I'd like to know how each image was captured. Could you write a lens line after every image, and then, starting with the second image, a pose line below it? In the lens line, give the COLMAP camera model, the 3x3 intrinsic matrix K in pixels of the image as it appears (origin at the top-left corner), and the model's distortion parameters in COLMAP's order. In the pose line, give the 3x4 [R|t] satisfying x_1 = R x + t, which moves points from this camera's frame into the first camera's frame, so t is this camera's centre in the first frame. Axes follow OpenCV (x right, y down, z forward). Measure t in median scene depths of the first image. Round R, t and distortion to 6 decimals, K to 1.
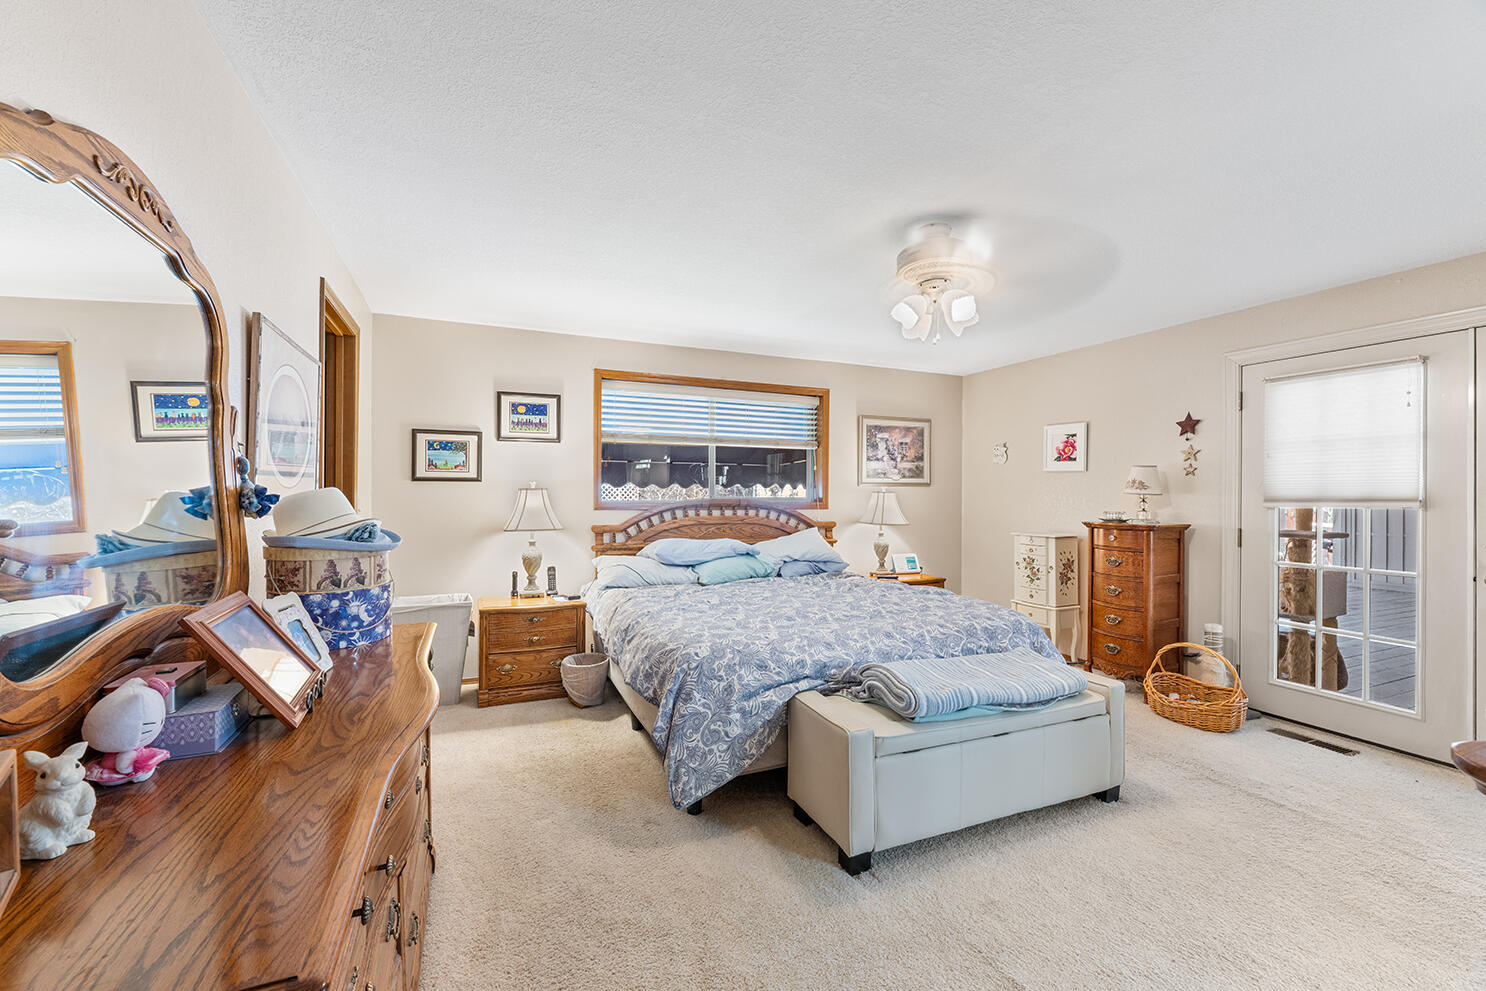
lens RADIAL K [[604.9, 0, 734.3], [0, 604.9, 491.1], [0, 0, 1]] dist [-0.000937, -0.000230]
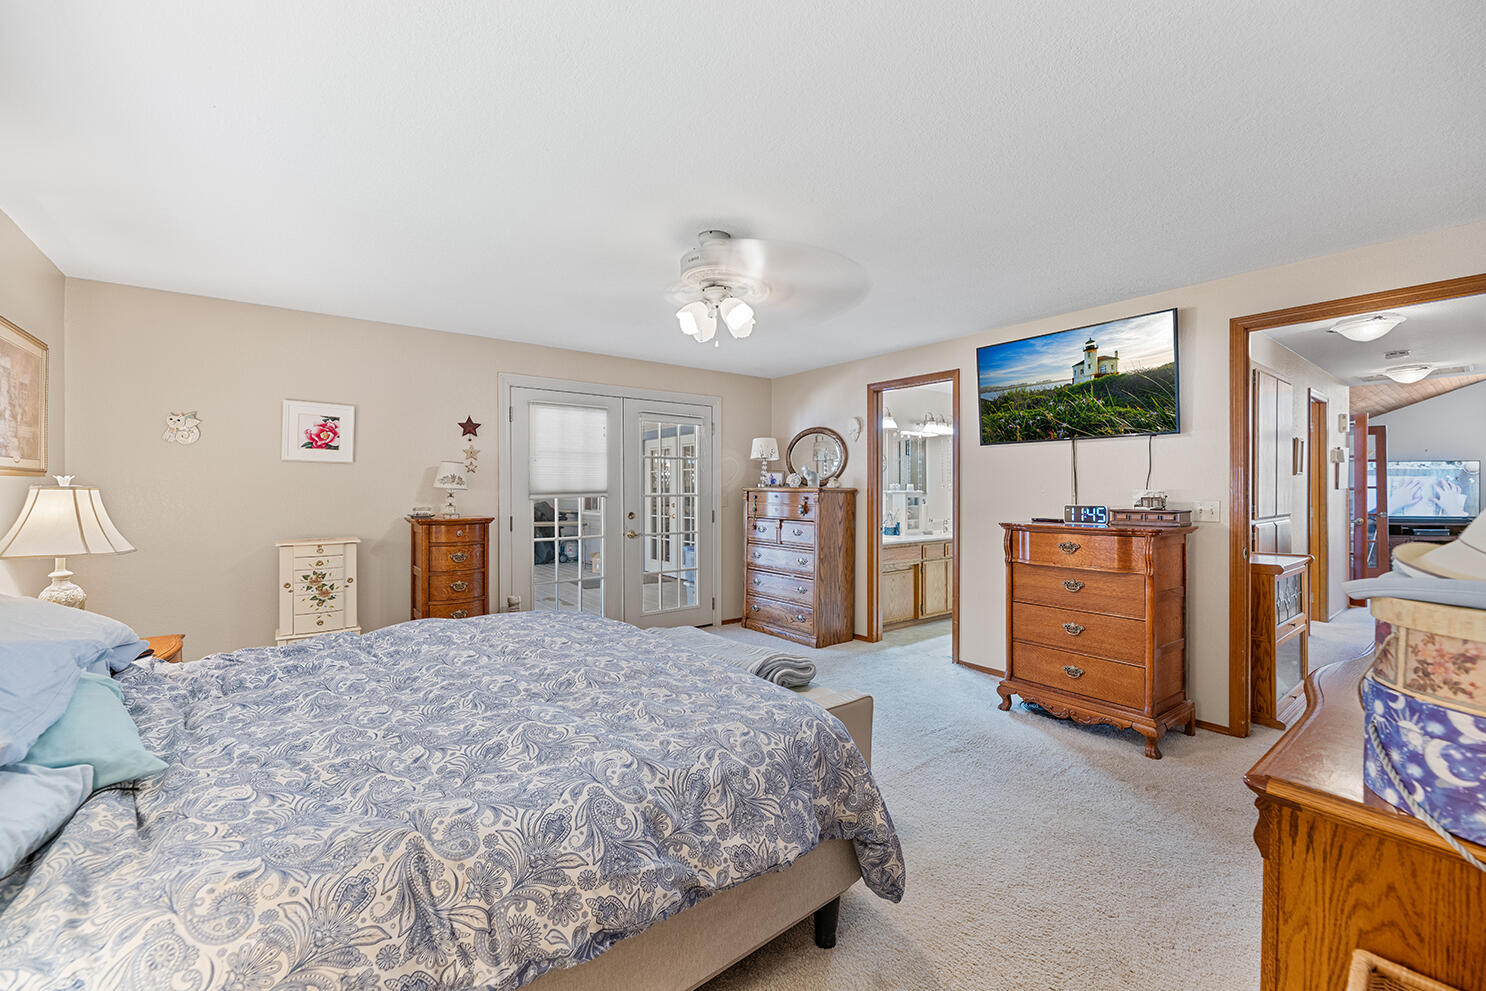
lens RADIAL K [[604.9, 0, 734.3], [0, 604.9, 491.1], [0, 0, 1]] dist [-0.000937, -0.000230]
pose [[-0.248116, -0.006018, 0.968712, -0.433762], [-0.001740, 0.999982, 0.005767, 0.001321], [-0.968729, -0.000255, -0.248122, 0.775058]]
